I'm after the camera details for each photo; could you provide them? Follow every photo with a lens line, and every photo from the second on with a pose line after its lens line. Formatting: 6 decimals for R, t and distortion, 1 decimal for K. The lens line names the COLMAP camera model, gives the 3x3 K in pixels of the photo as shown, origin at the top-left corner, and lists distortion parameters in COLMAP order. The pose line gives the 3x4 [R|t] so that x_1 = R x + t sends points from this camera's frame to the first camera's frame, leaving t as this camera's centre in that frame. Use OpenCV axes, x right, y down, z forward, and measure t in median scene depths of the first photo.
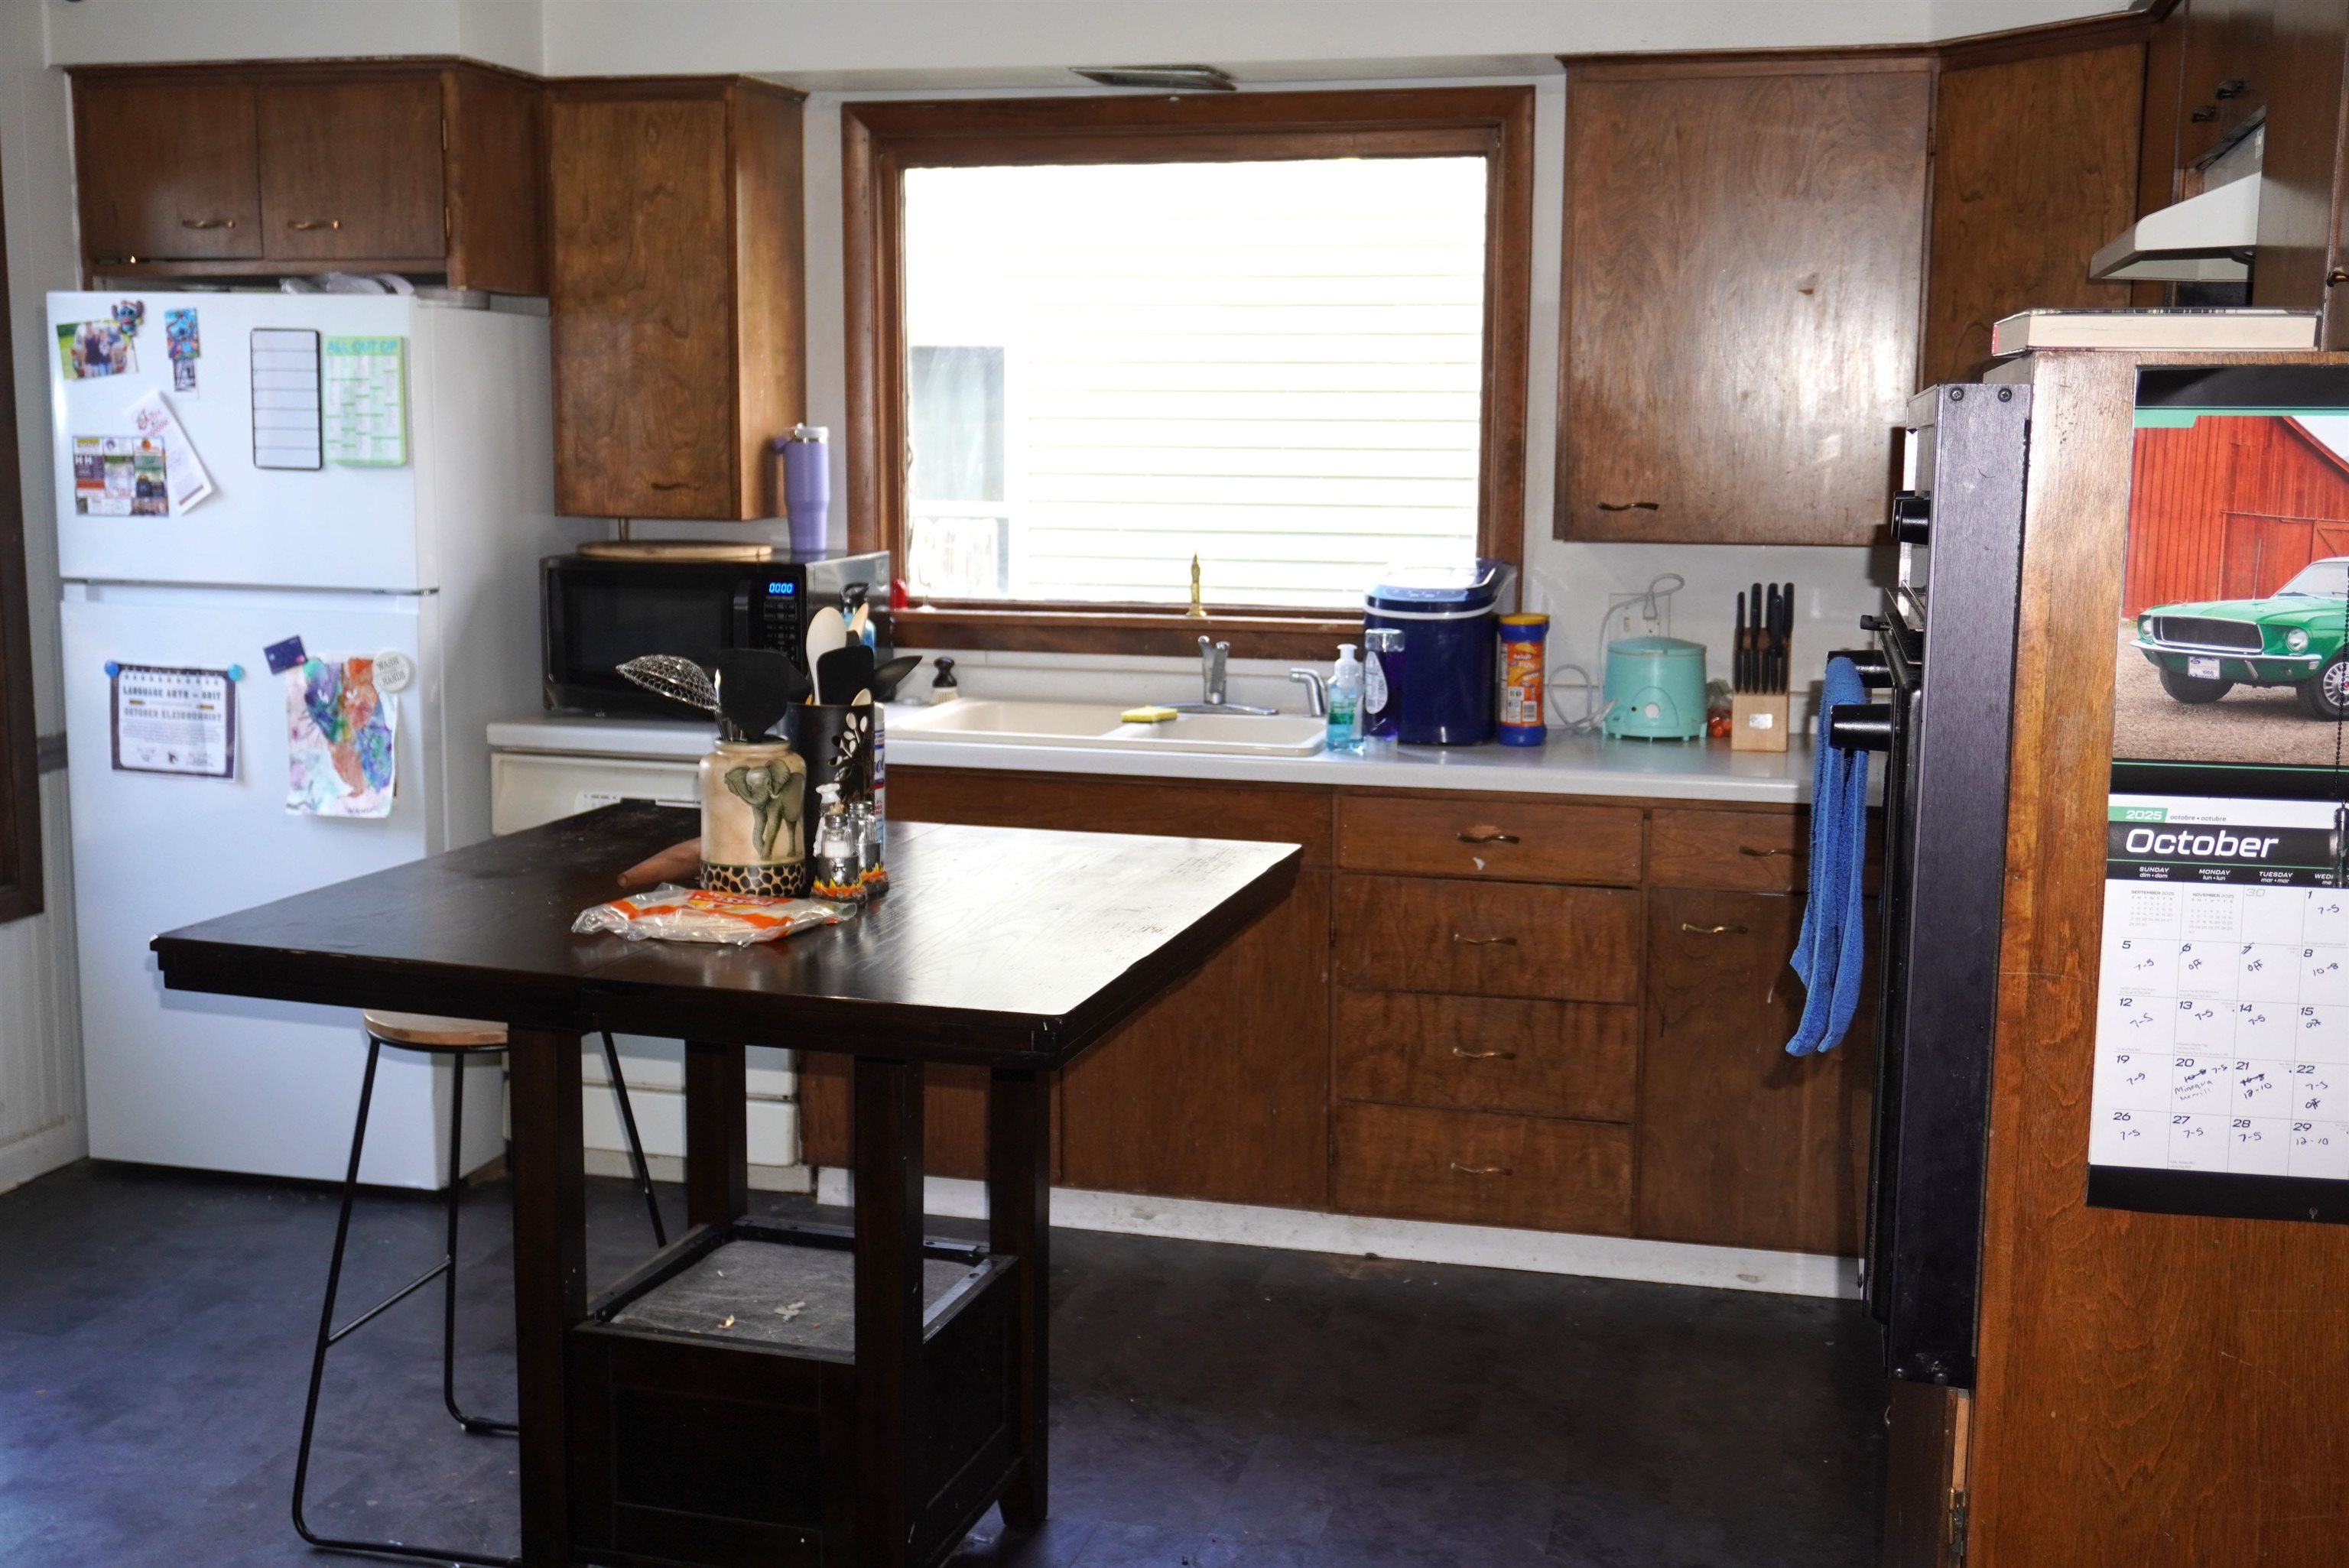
lens RADIAL K [[2631.5, 0, 1227.8], [0, 2631.5, 816.0], [0, 0, 1]] dist [0.023496, 0.003497]
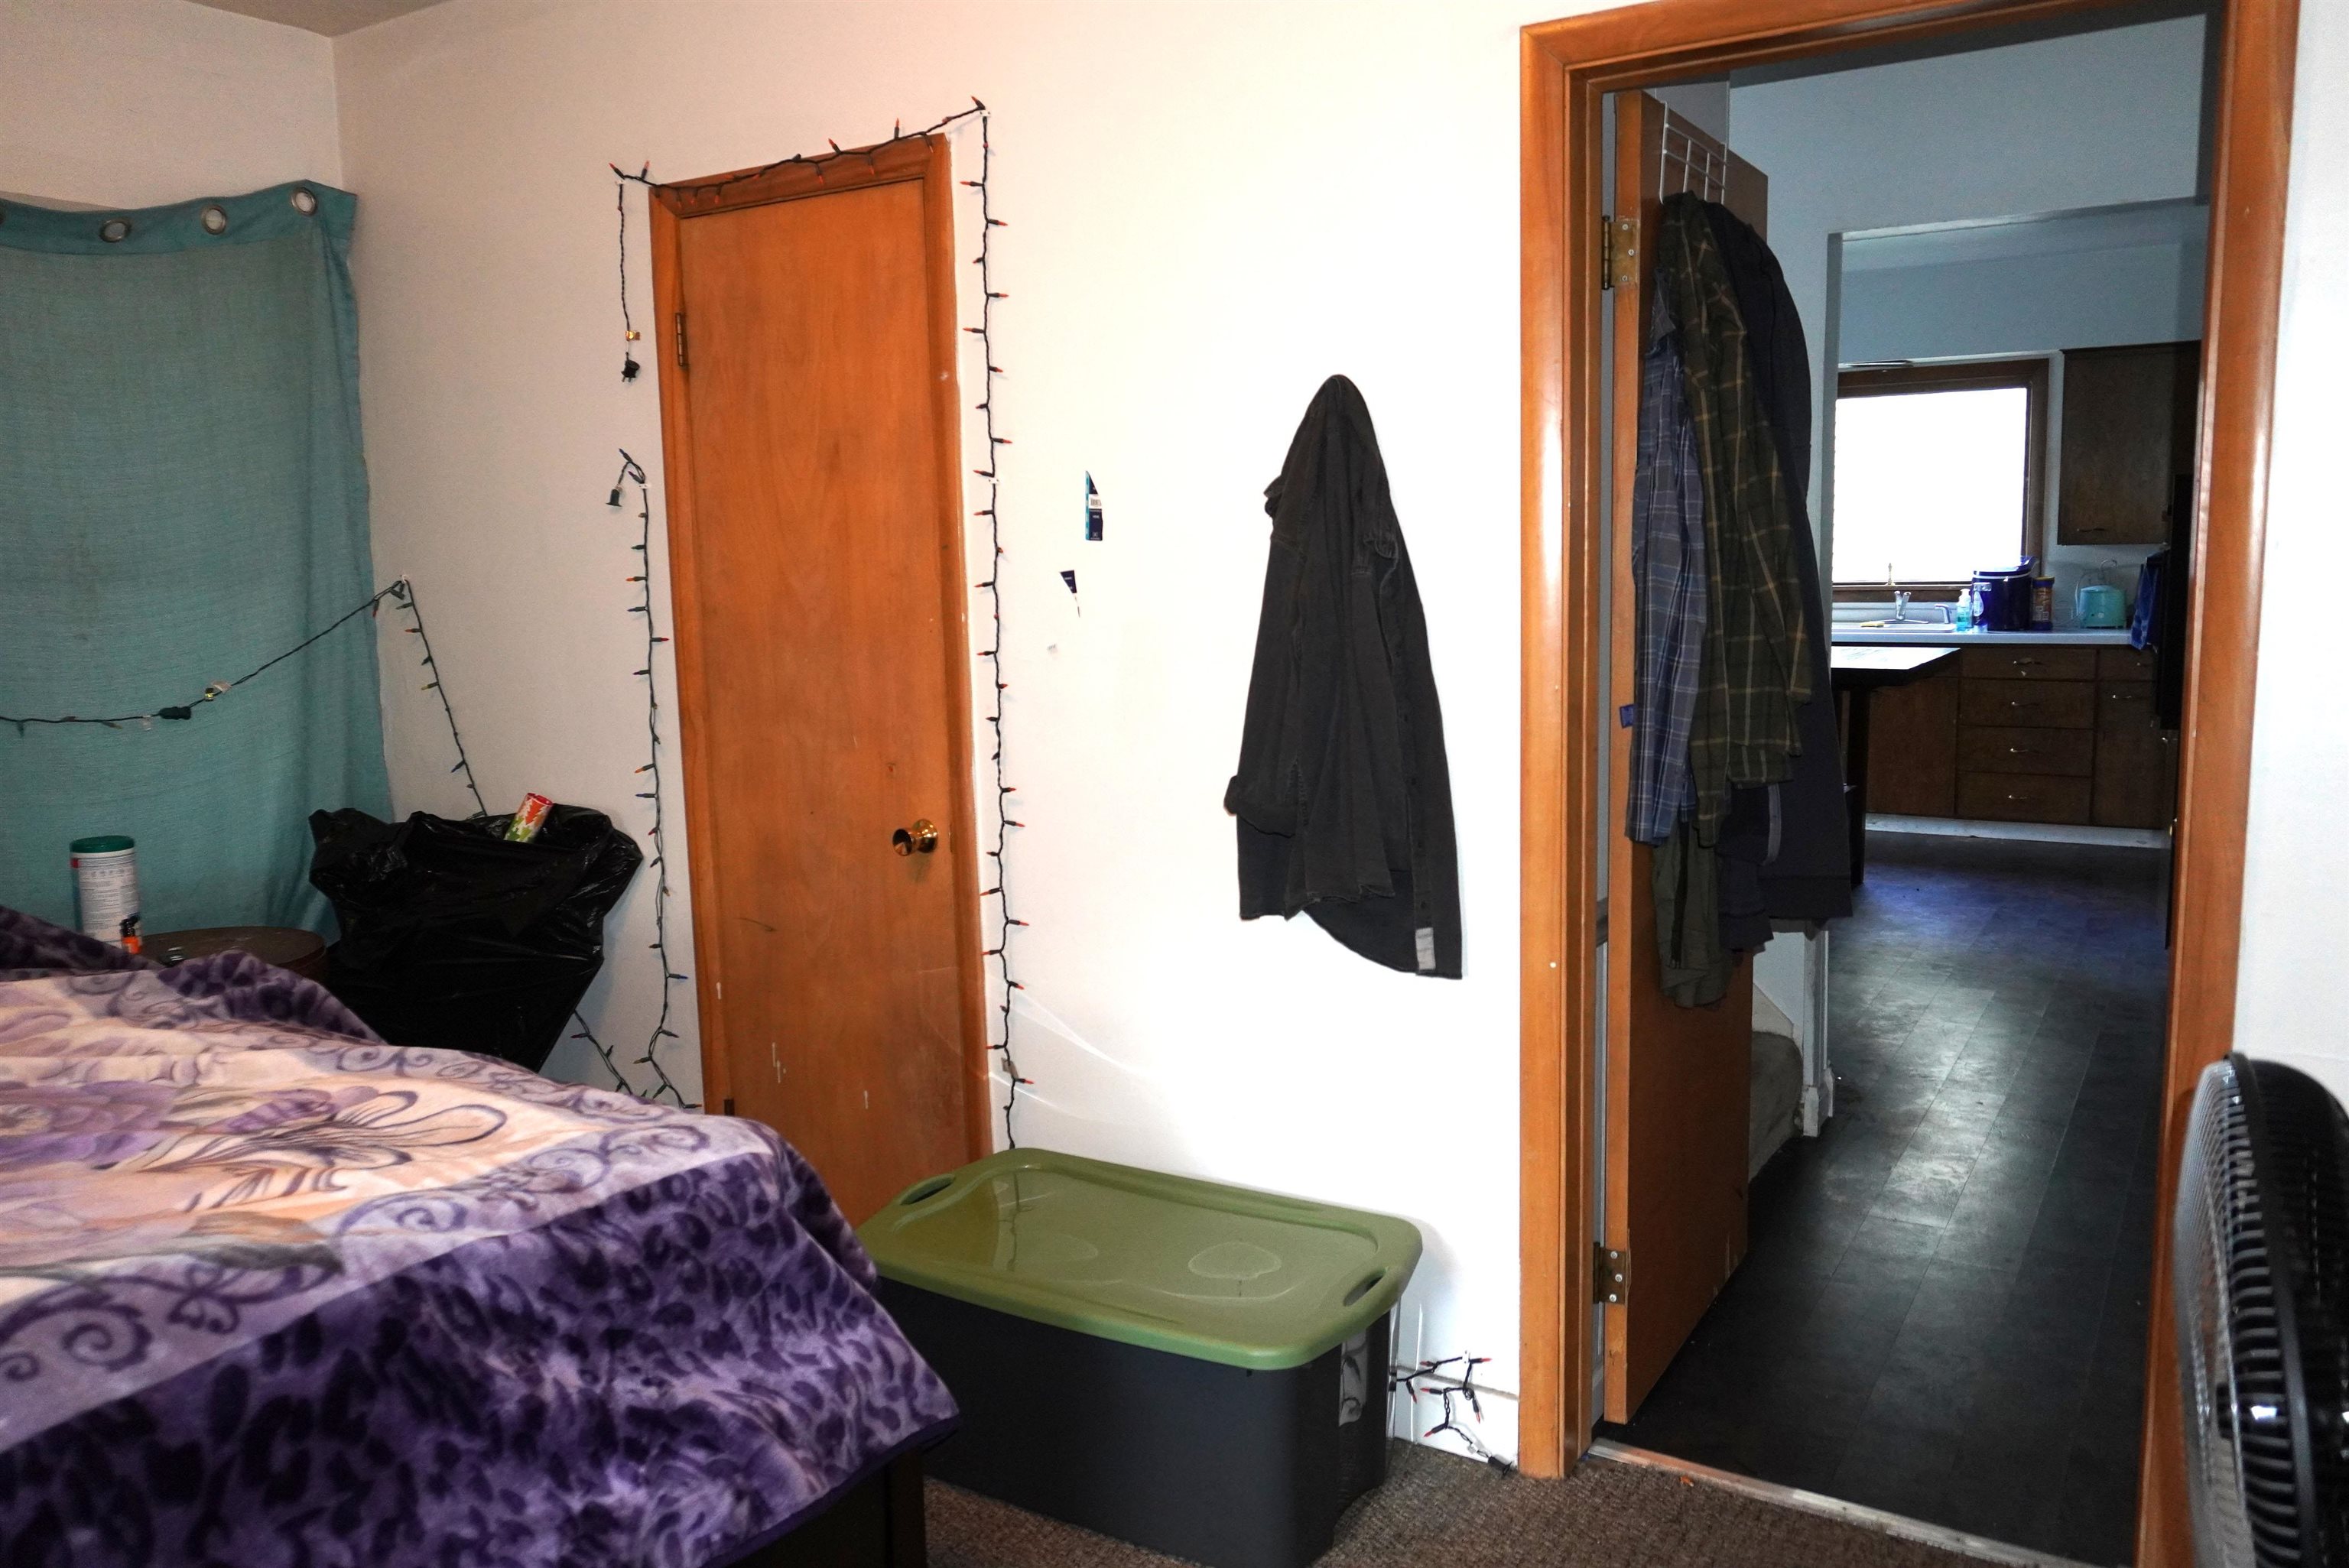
lens RADIAL K [[1827.8, 0, 1177.3], [0, 1827.8, 812.0], [0, 0, 1]] dist [-0.006616, -0.002848]
pose [[0.950348, 0.010290, -0.311020, -0.121692], [-0.011121, 0.999938, -0.000897, 0.151980], [0.310991, 0.004312, 0.950403, -0.853060]]
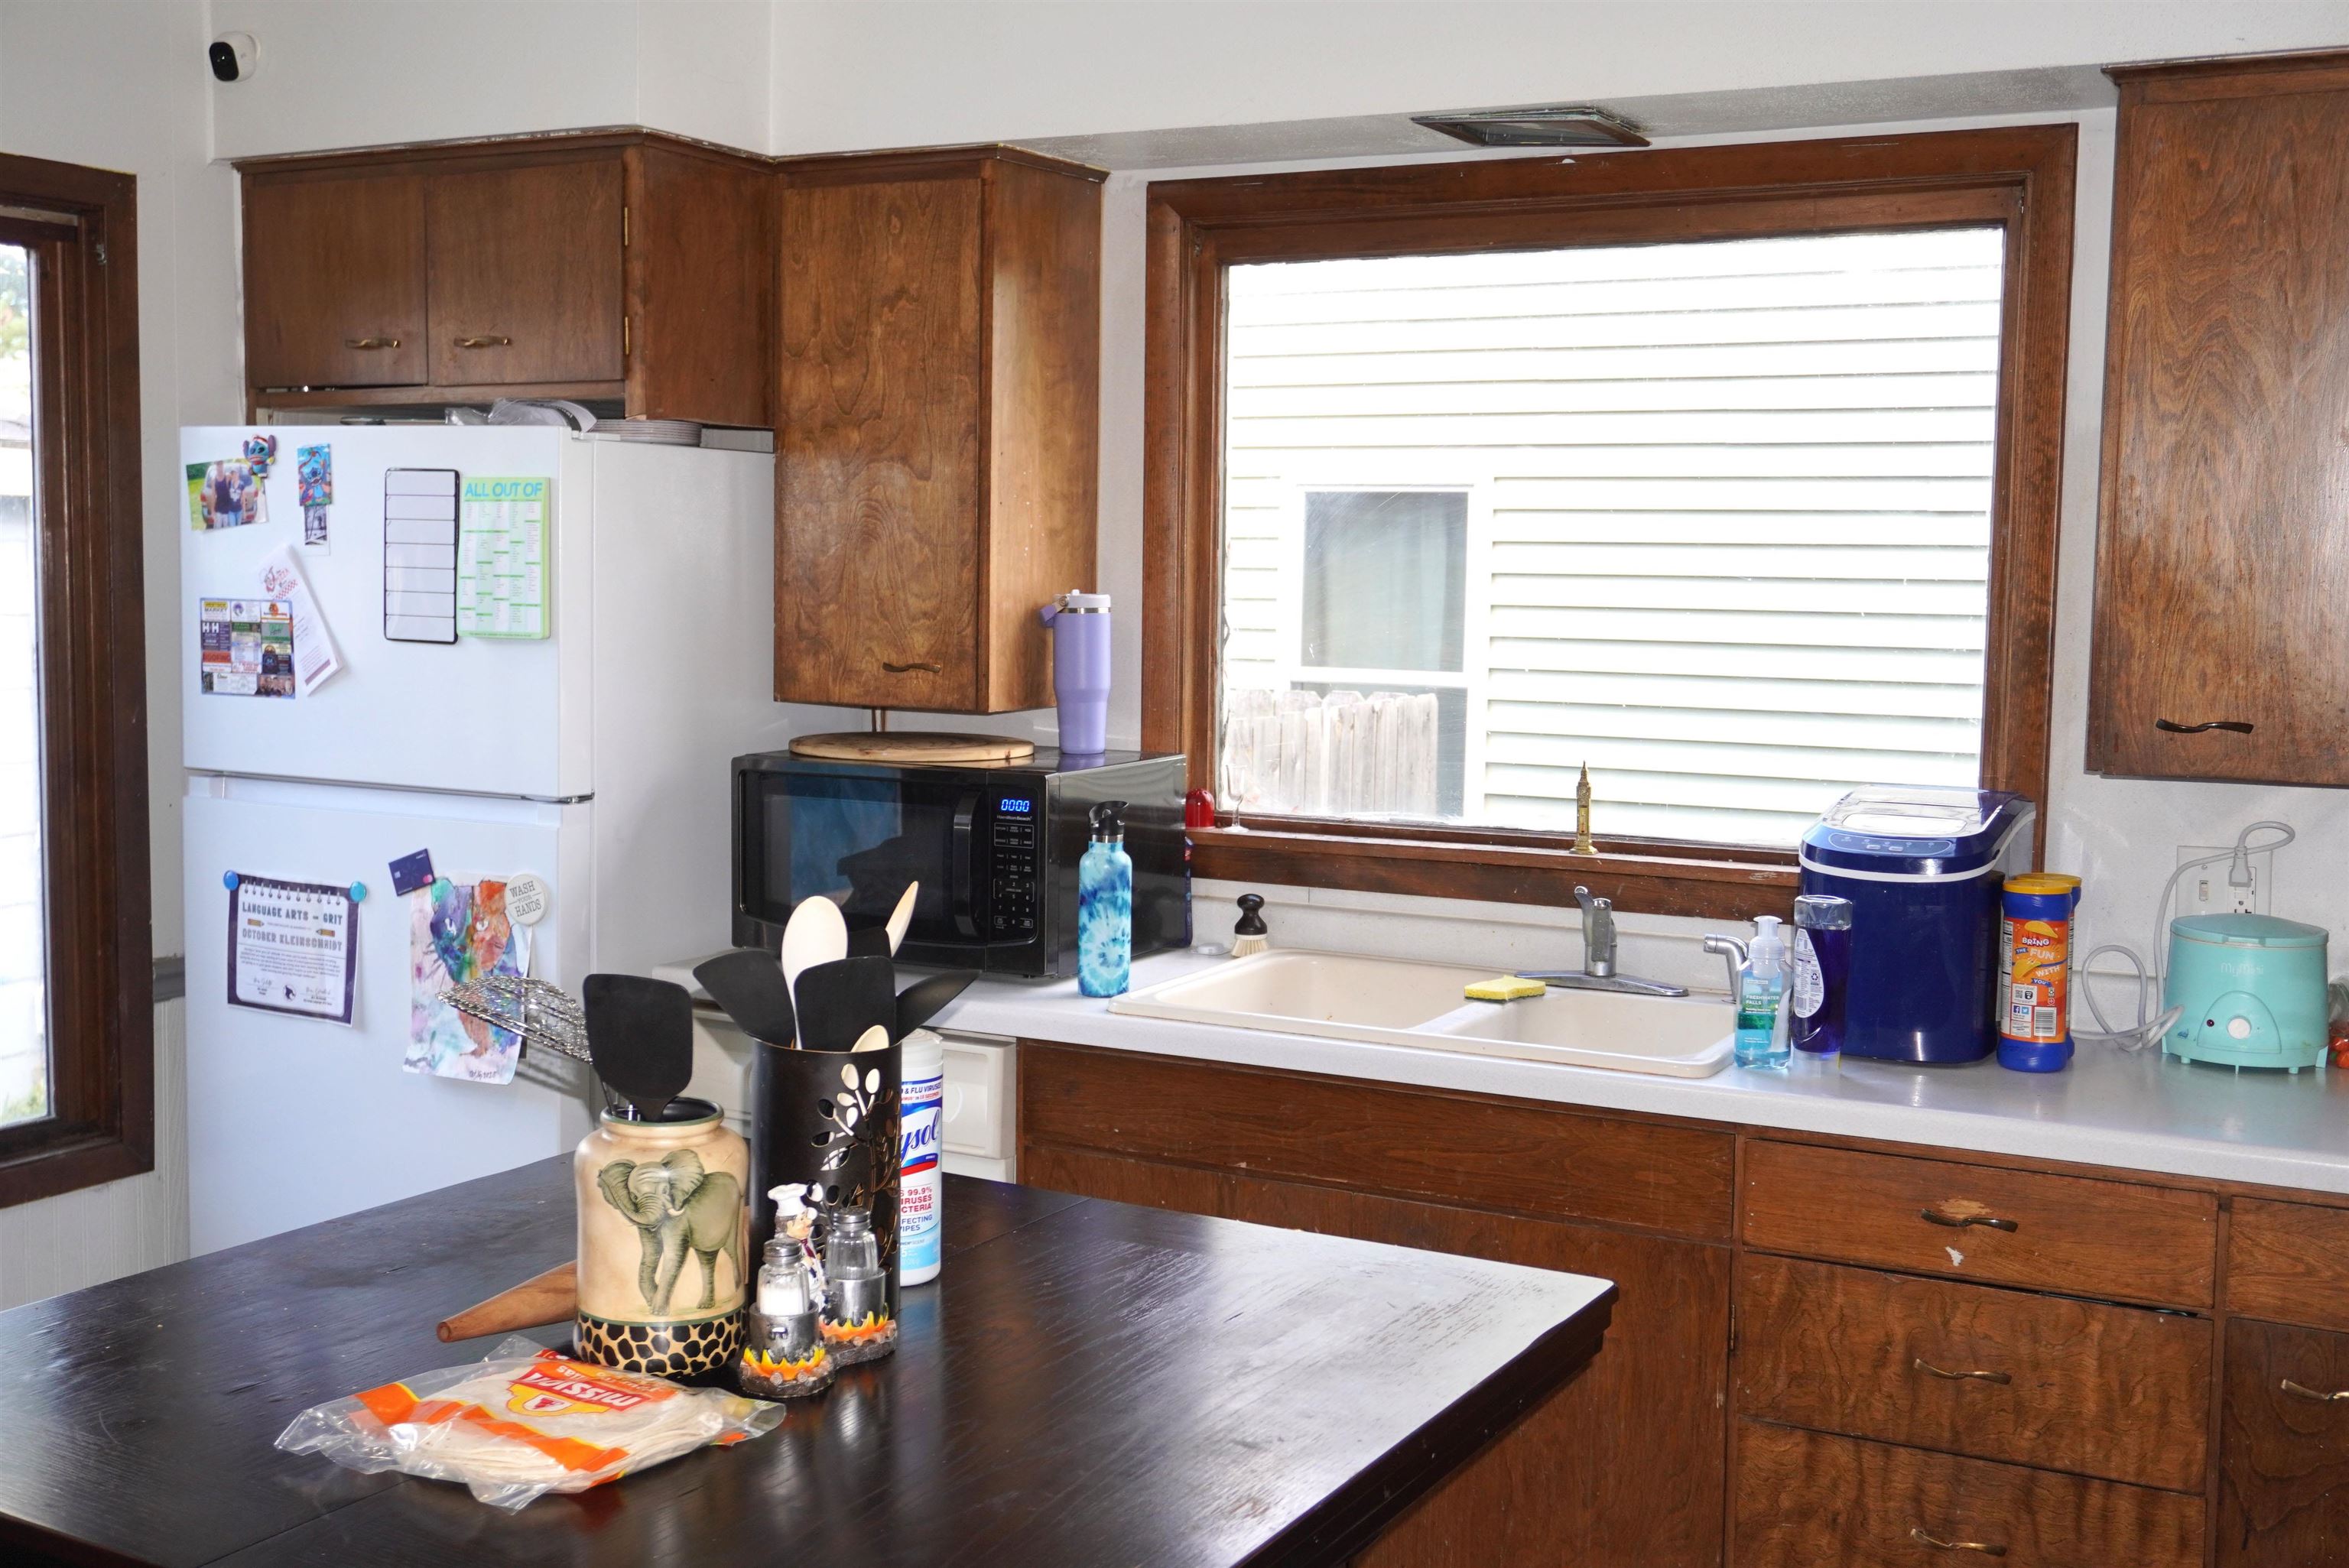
lens RADIAL K [[2595.0, 0, 1181.1], [0, 2595.0, 784.4], [0, 0, 1]] dist [0.005067, 0.030041]
pose [[0.971334, 0.027723, -0.236095, 0.054159], [-0.043323, 0.997188, -0.061147, -0.049819], [0.233736, 0.069623, 0.969804, 0.291391]]
